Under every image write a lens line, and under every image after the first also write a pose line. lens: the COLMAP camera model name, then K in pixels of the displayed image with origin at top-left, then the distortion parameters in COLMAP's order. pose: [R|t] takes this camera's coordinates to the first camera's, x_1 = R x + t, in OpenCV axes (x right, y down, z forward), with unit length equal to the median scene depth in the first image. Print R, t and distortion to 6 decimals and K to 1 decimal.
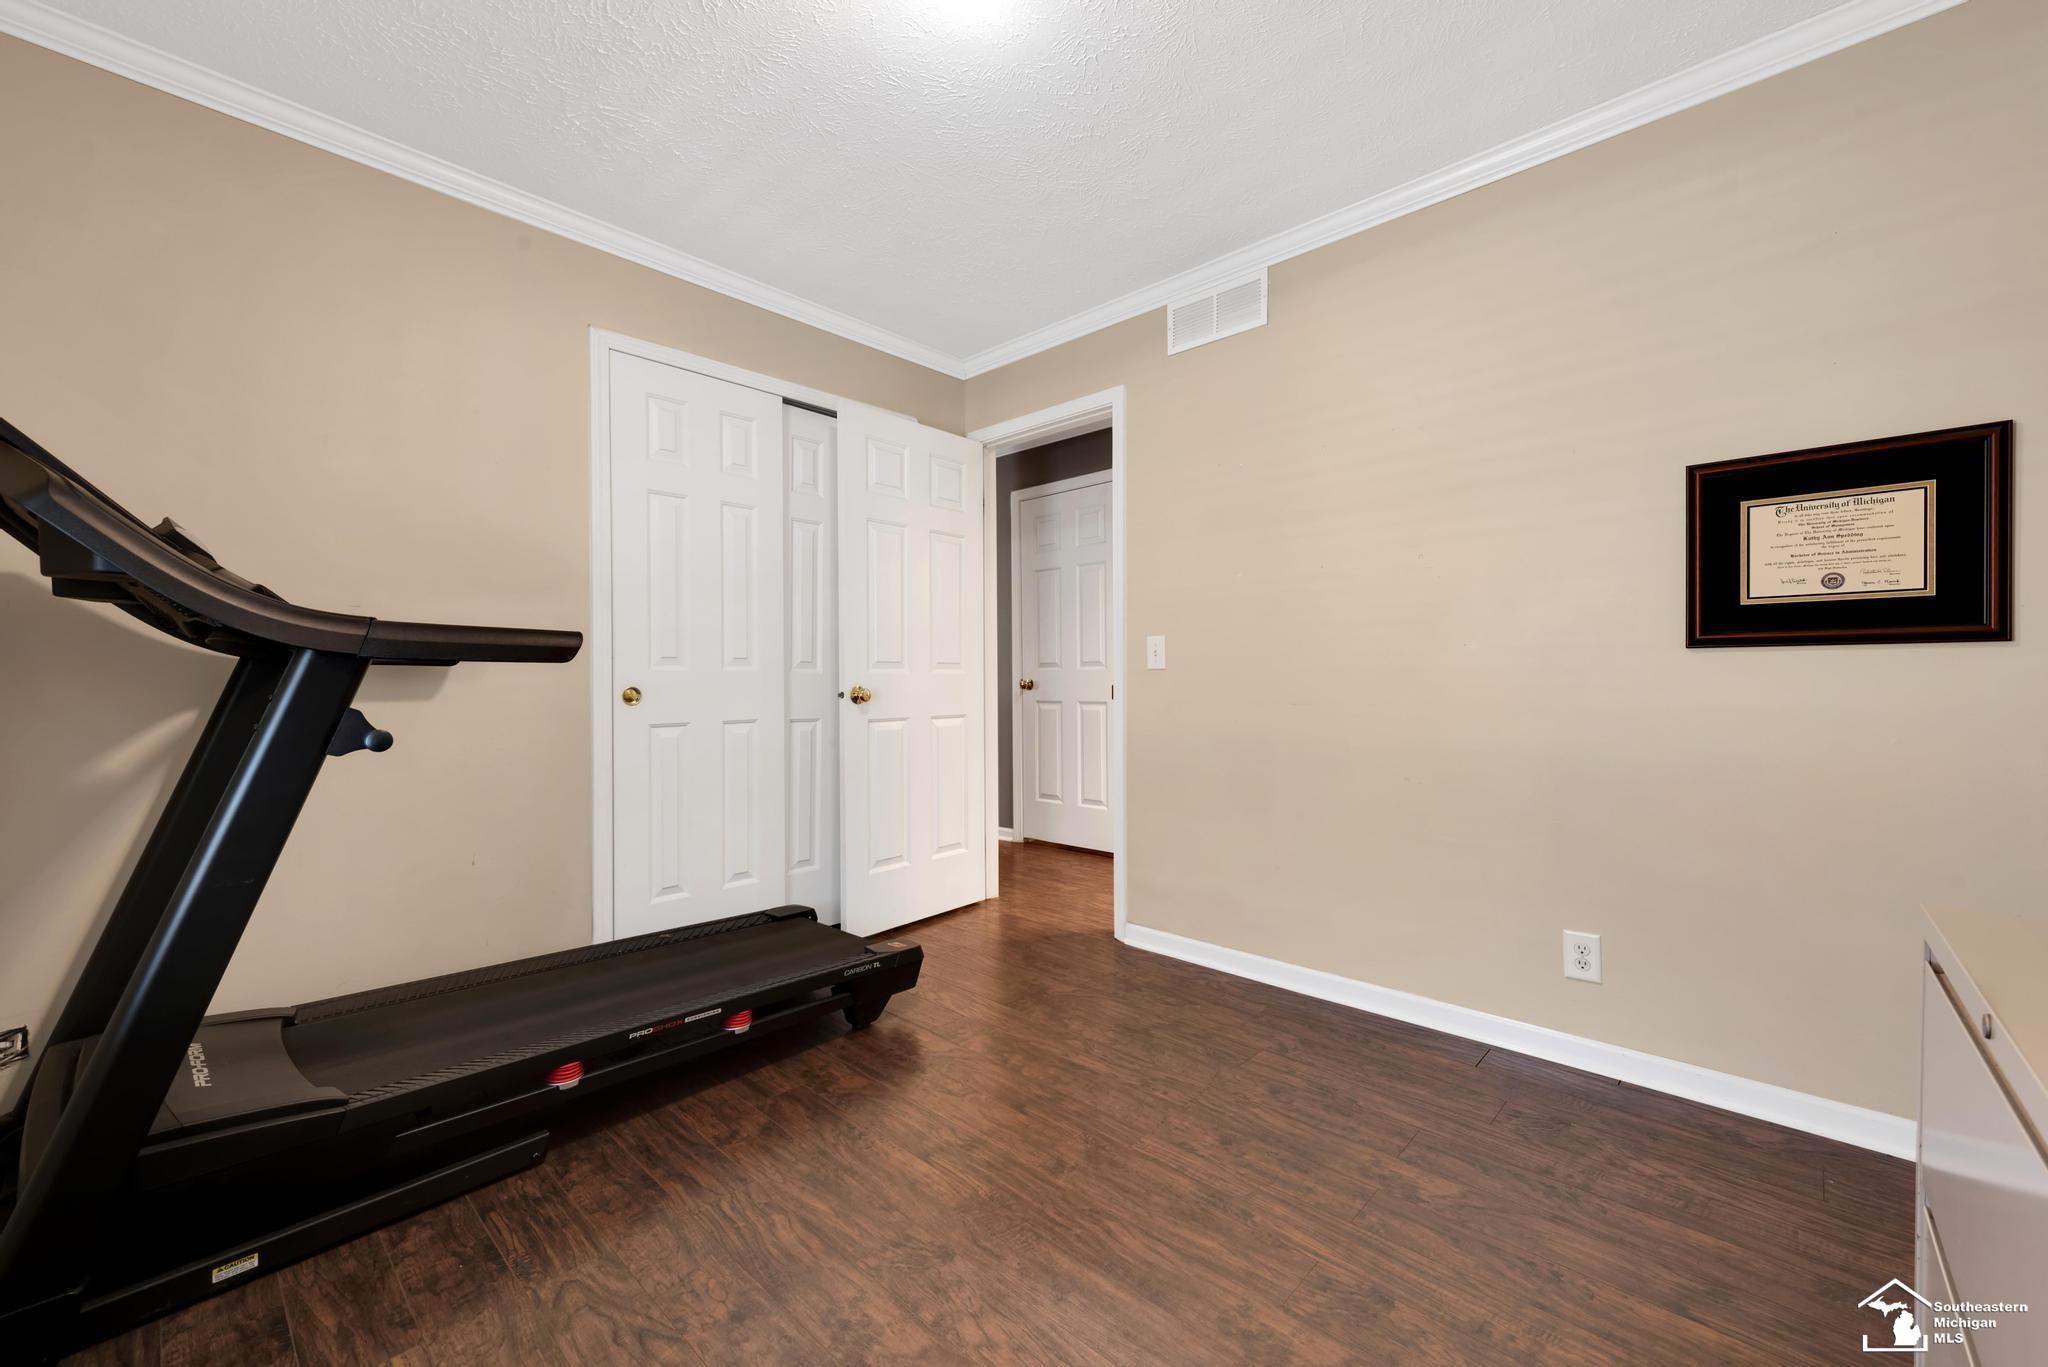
lens RADIAL K [[808.9, 0, 1026.0], [0, 808.9, 682.7], [0, 0, 1]] dist [0.012159, -0.001846]
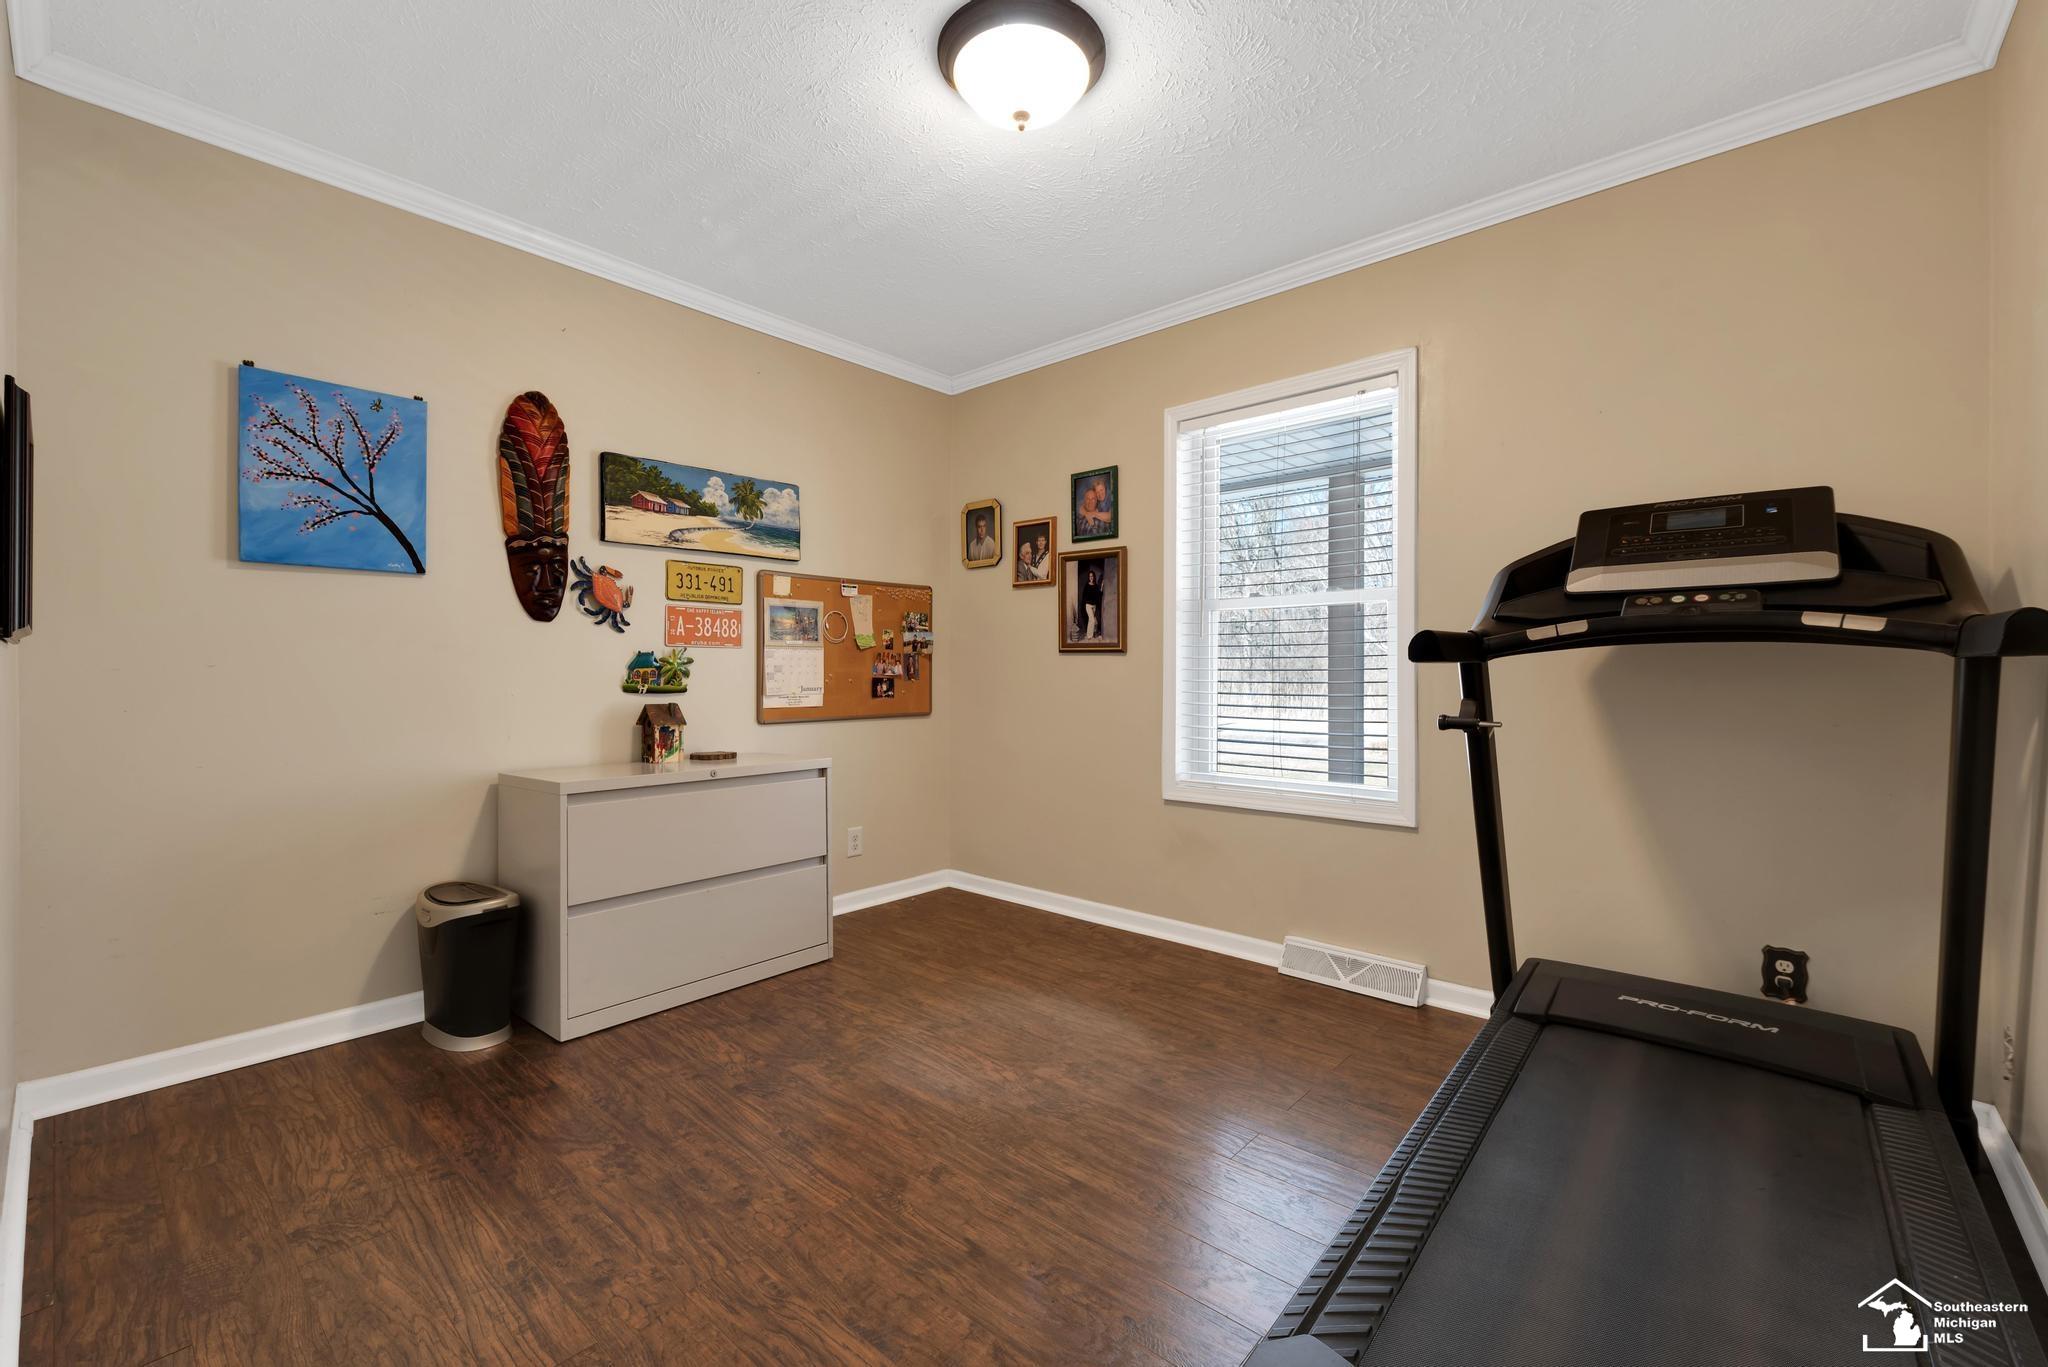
lens RADIAL K [[808.9, 0, 1019.5], [0, 808.9, 677.6], [0, 0, 1]] dist [0.012159, -0.001846]
pose [[-0.999604, 0.000637, -0.028147, -0.032792], [0.000369, 0.999955, 0.009505, -0.016061], [0.028152, 0.009491, -0.999559, 1.997345]]
